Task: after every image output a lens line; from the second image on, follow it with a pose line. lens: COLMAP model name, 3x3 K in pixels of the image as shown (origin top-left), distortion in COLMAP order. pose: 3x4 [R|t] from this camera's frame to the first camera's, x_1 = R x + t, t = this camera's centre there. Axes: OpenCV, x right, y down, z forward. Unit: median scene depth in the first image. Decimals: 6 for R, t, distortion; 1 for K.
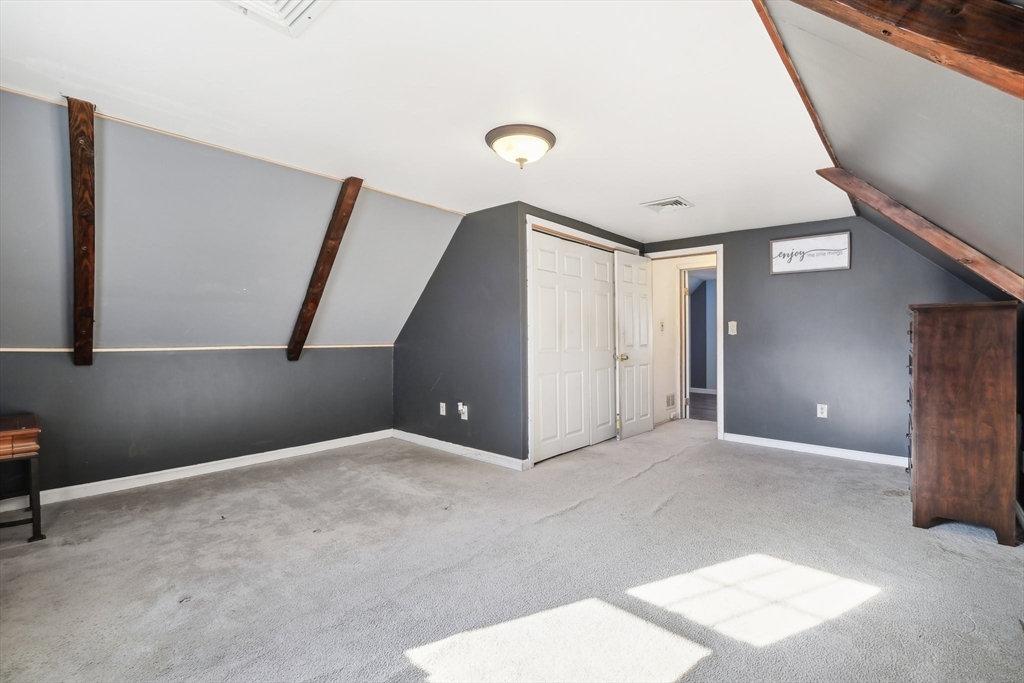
lens RADIAL K [[452.7, 0, 514.4], [0, 452.7, 339.9], [0, 0, 1]] dist [0.004665, -0.002288]
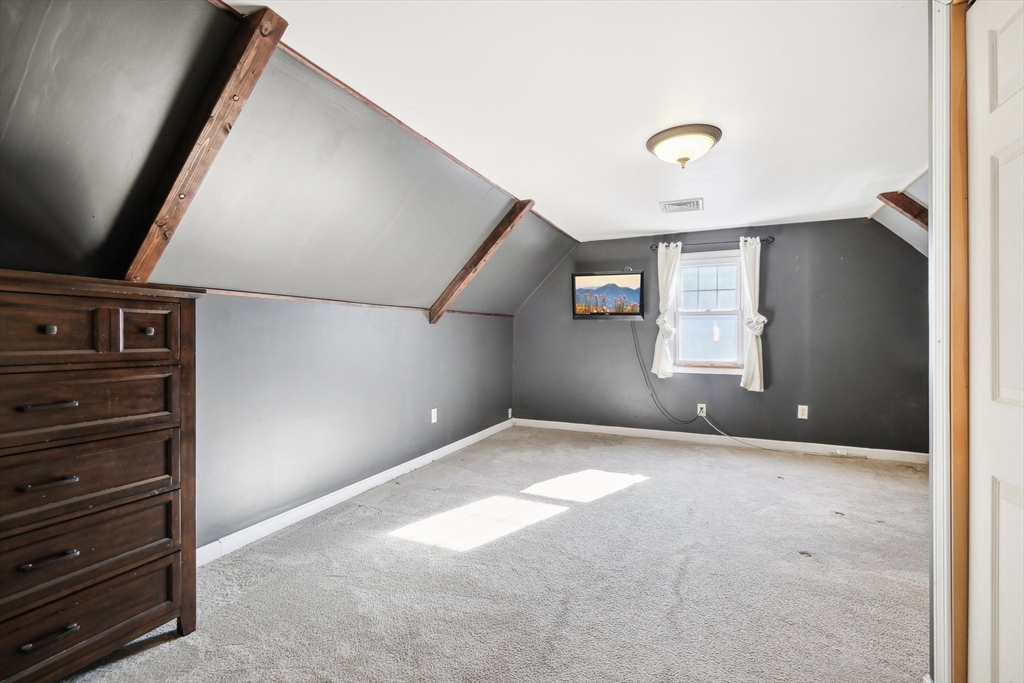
lens RADIAL K [[452.7, 0, 510.1], [0, 452.7, 337.7], [0, 0, 1]] dist [0.004665, -0.002288]
pose [[-0.957266, -0.001803, -0.289204, 0.545640], [-0.005733, 0.999902, 0.012743, -0.016699], [0.289153, 0.013857, -0.957183, 1.495617]]
